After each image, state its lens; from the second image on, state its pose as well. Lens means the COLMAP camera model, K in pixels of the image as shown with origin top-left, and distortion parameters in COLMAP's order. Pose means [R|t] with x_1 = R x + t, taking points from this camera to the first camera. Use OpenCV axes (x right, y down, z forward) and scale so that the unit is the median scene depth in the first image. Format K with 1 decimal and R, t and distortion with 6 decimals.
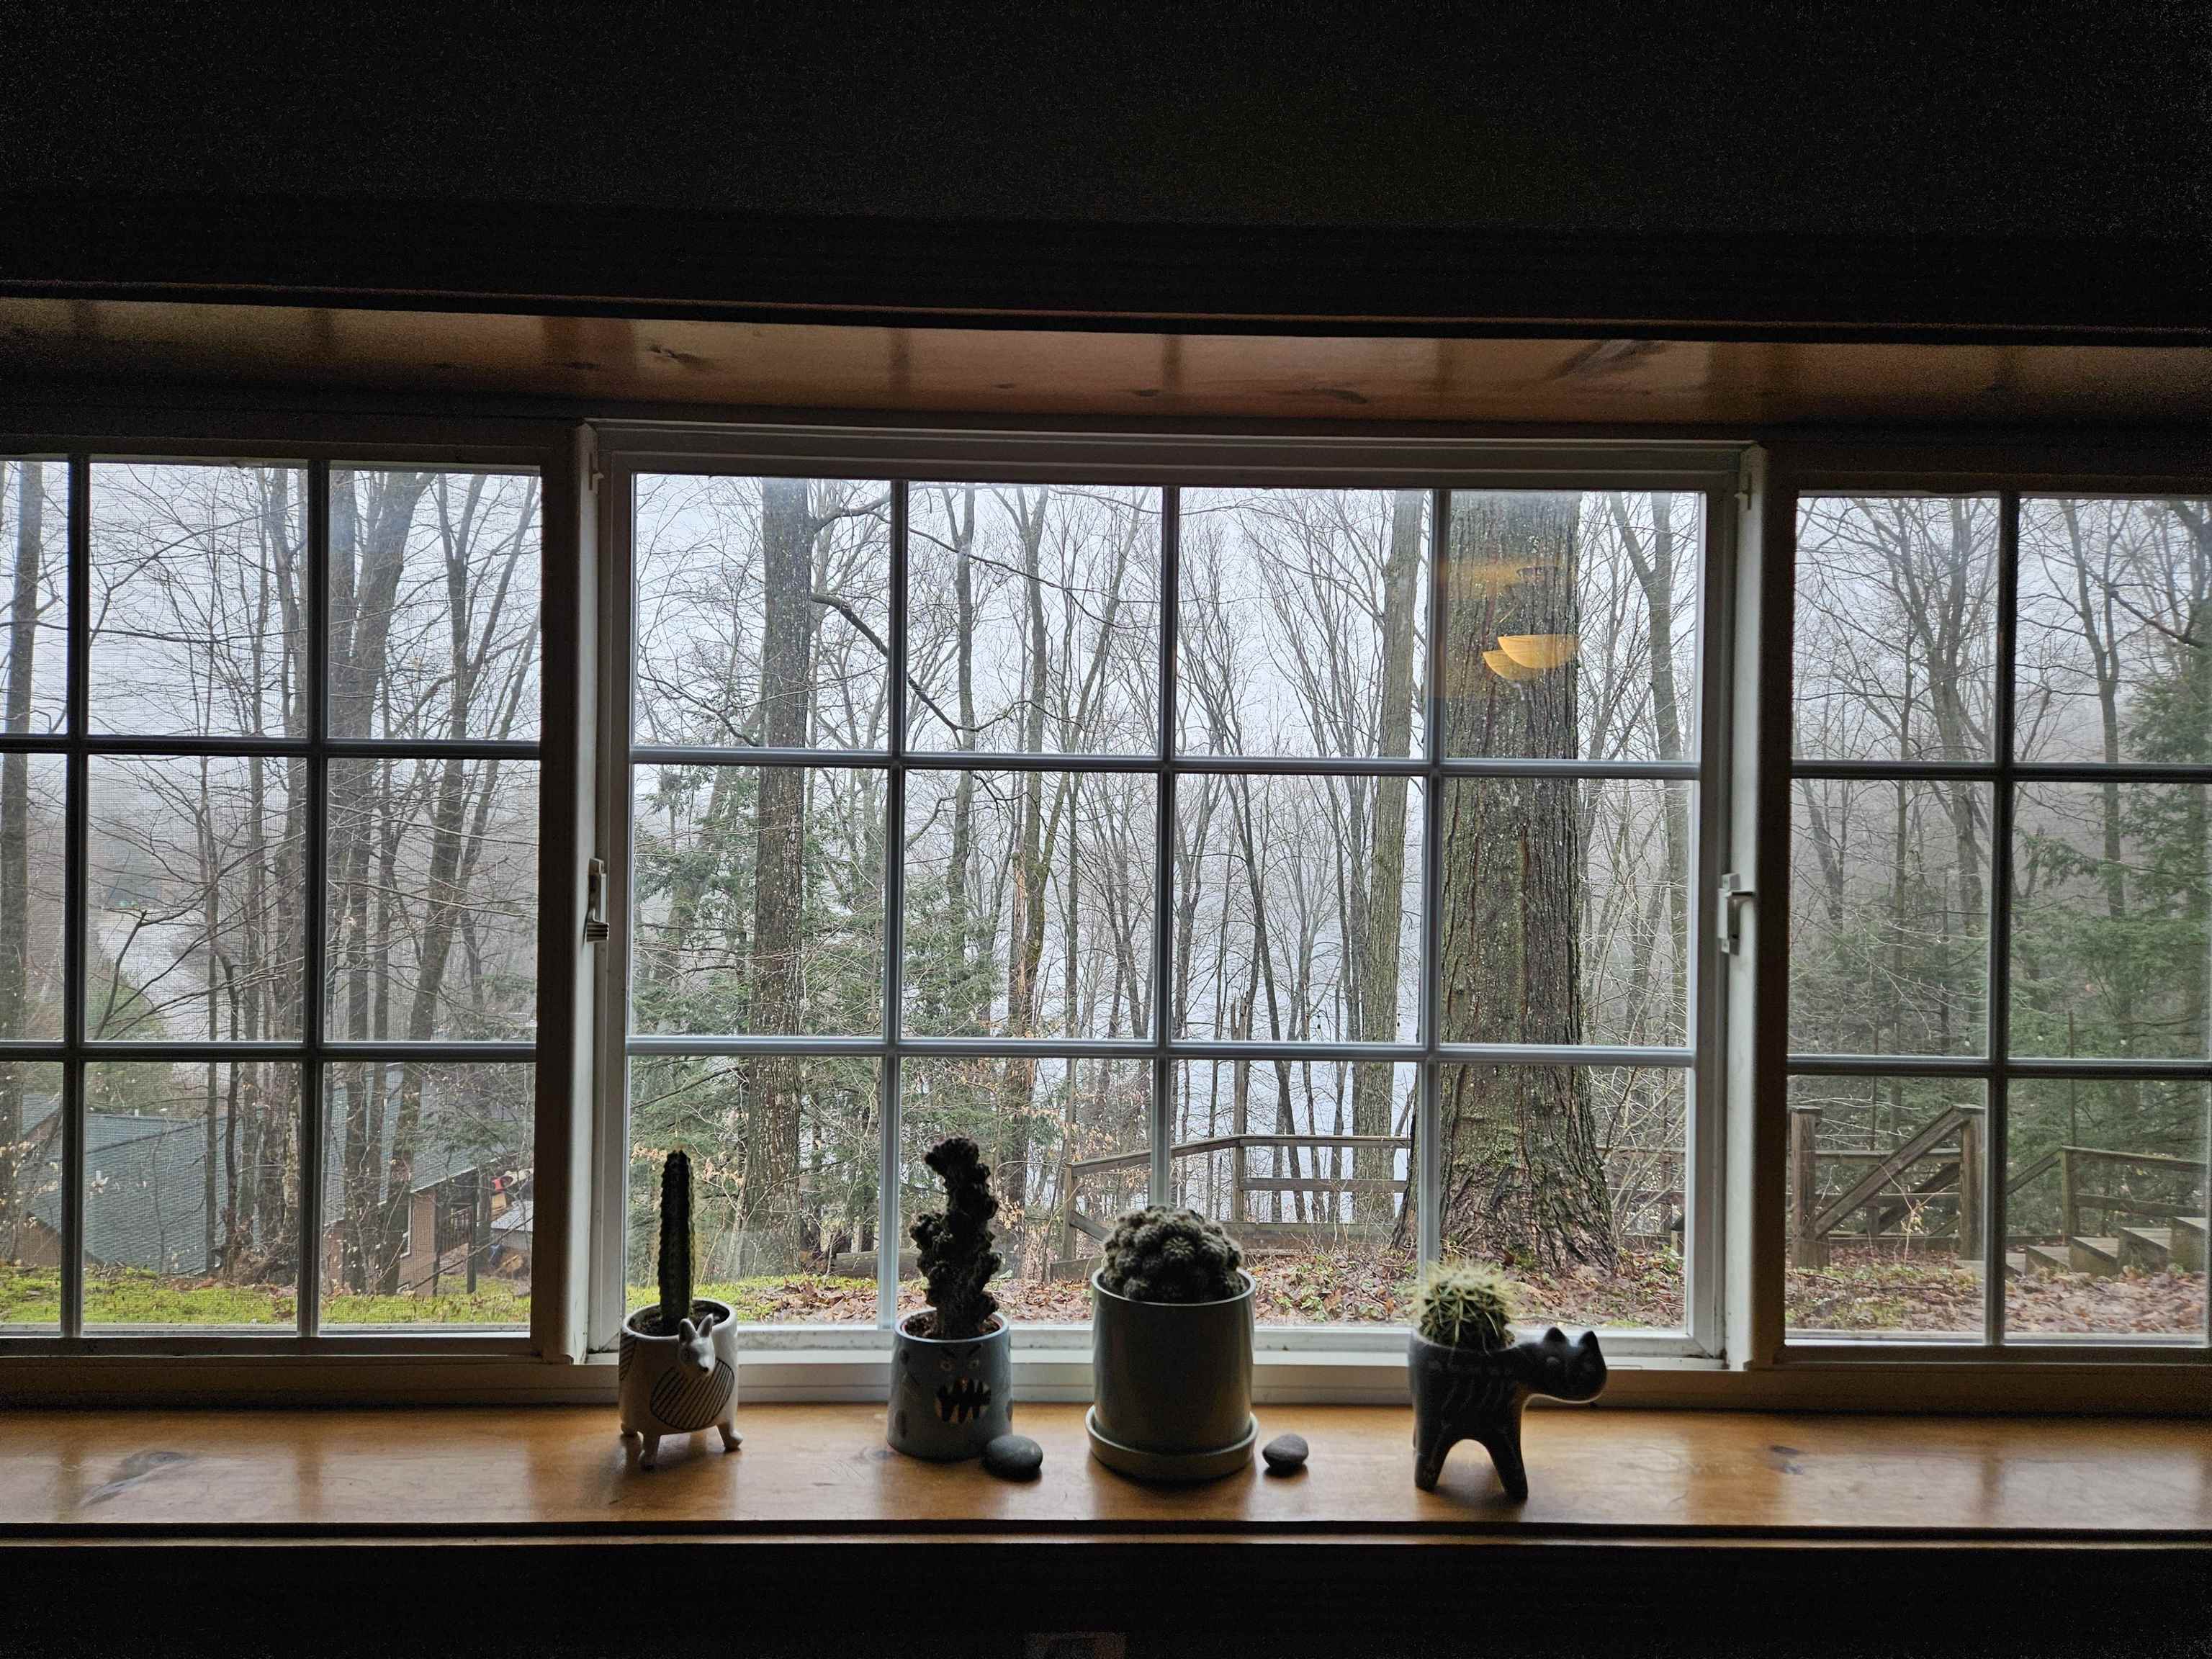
lens RADIAL K [[1470.1, 0, 1106.0], [0, 1470.1, 829.5], [0, 0, 1]] dist [0.033791, -0.000768]
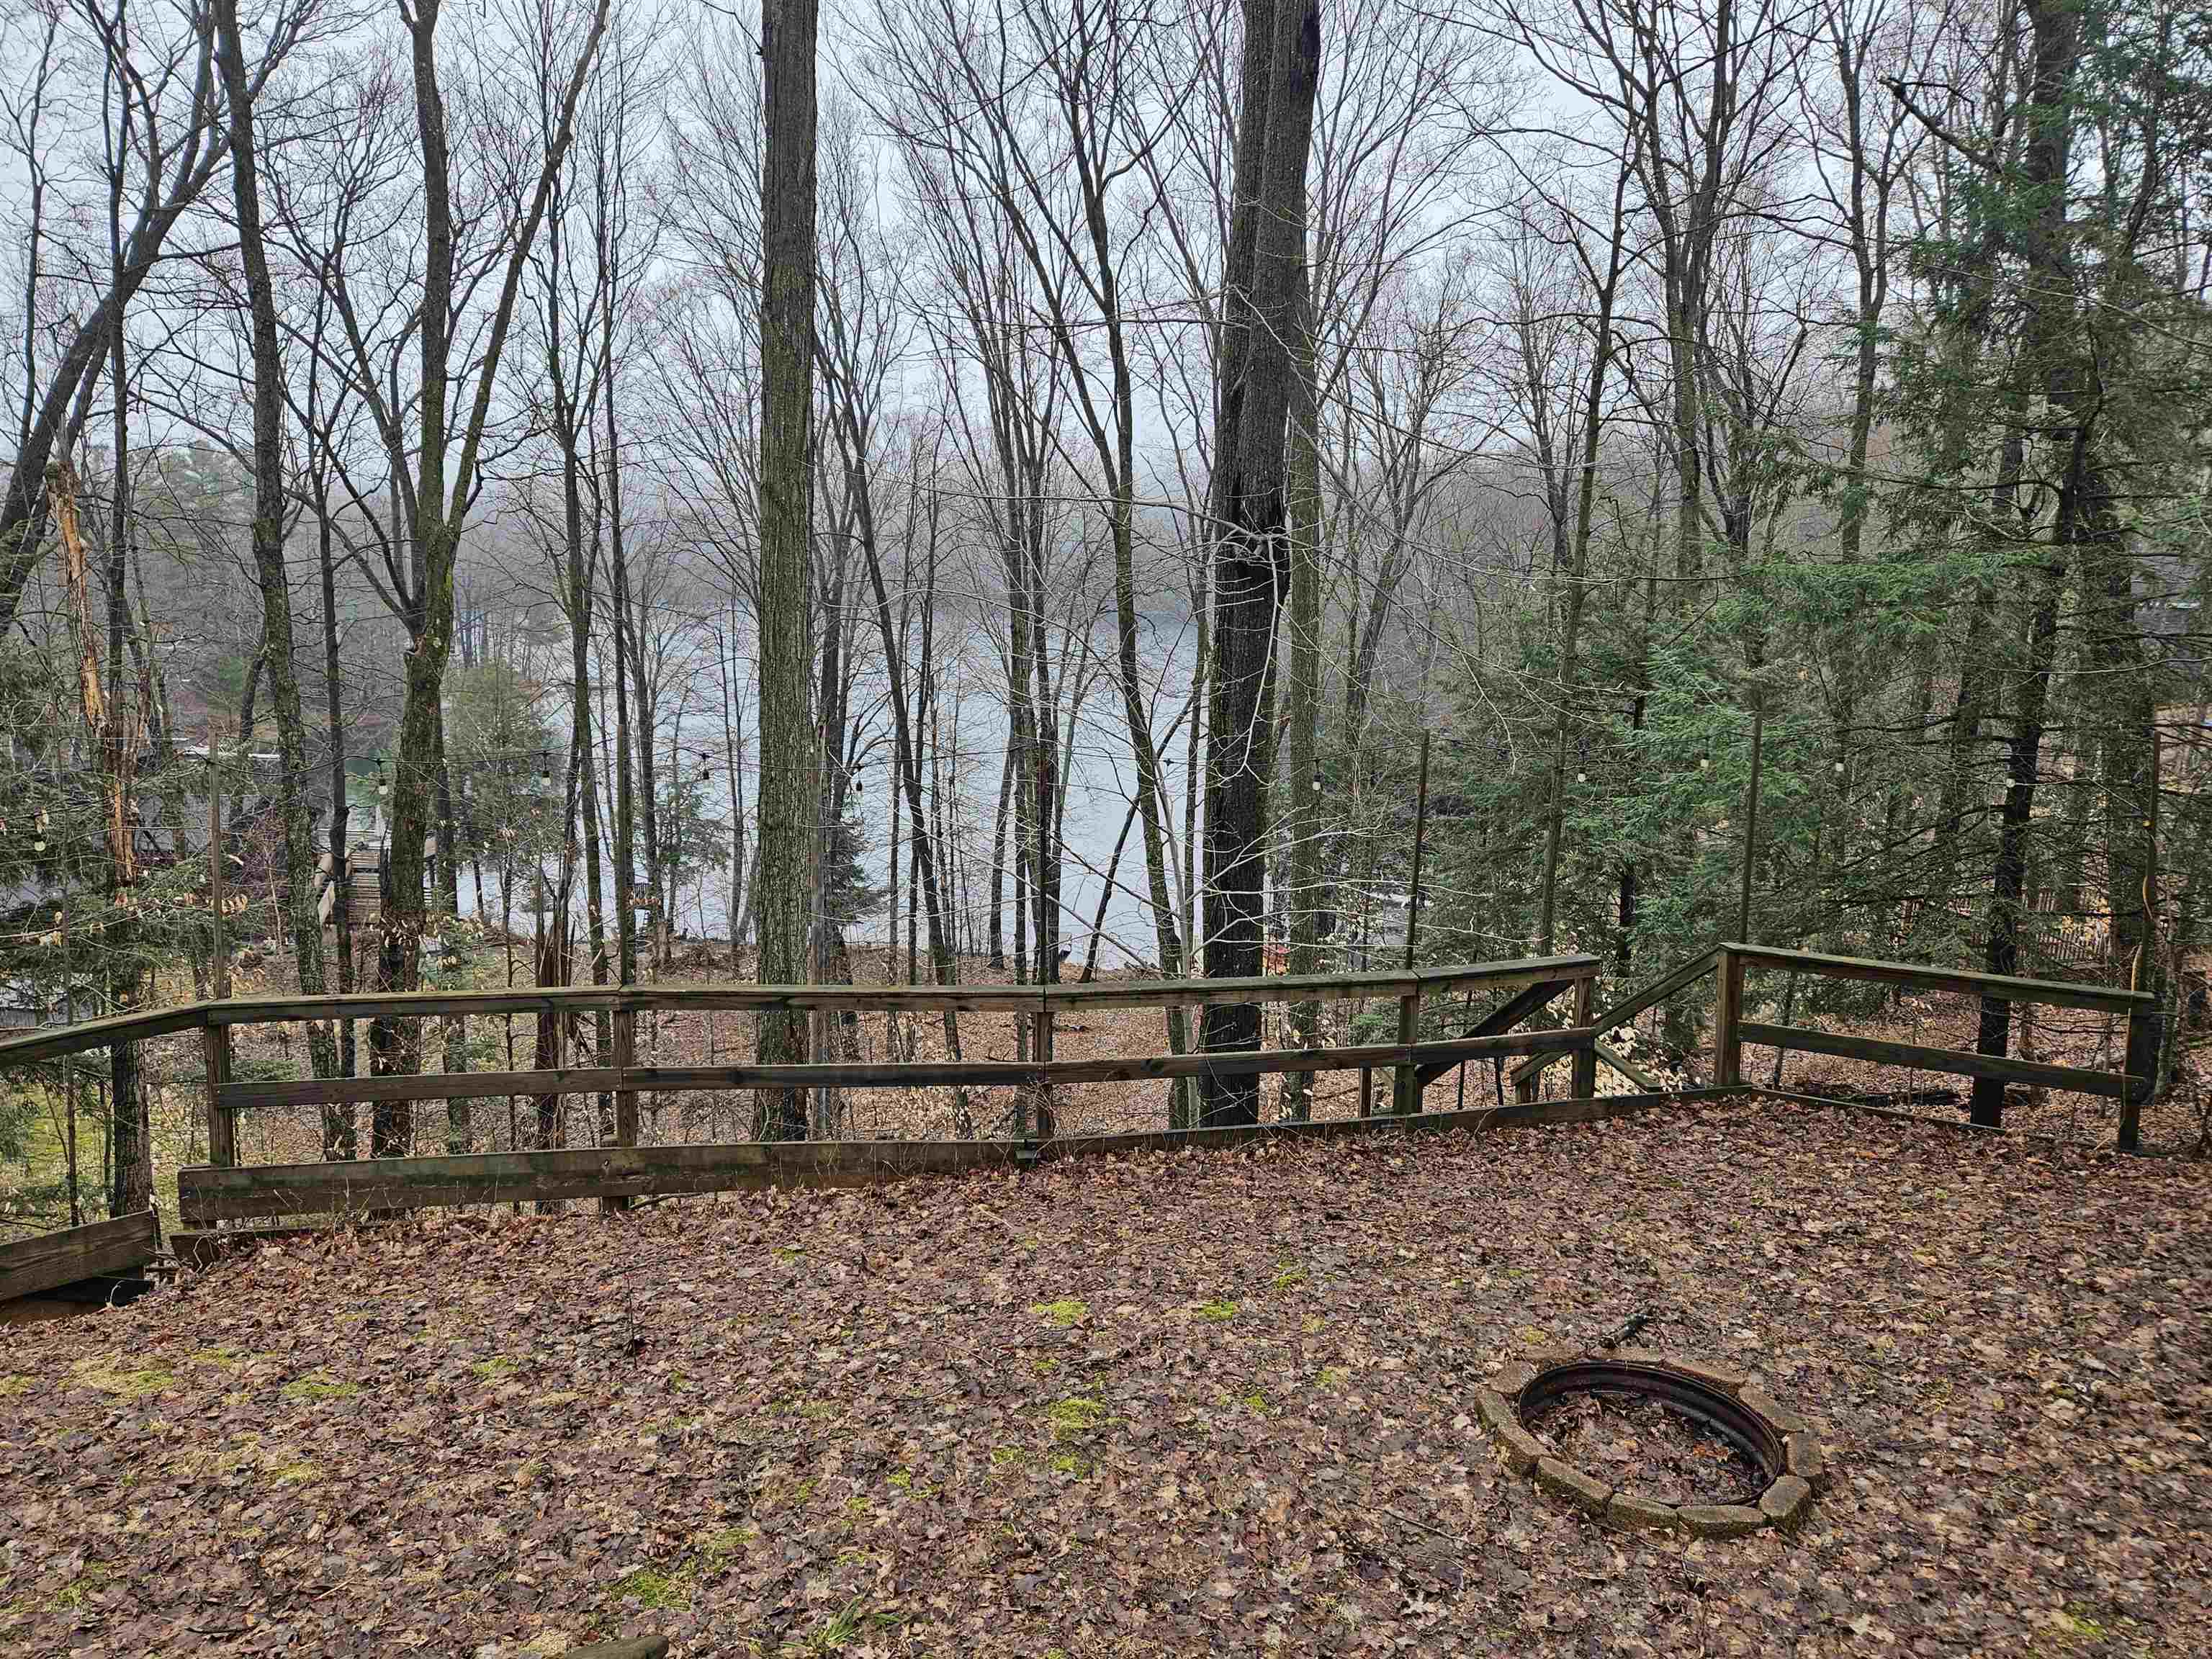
lens RADIAL K [[1470.1, 0, 1106.0], [0, 1470.1, 829.5], [0, 0, 1]] dist [0.033791, -0.000768]
pose [[0.990922, -0.024263, 0.132229, 0.141134], [-0.002721, 0.979758, 0.200166, 0.023240], [-0.134409, -0.198709, 0.970798, 0.207742]]
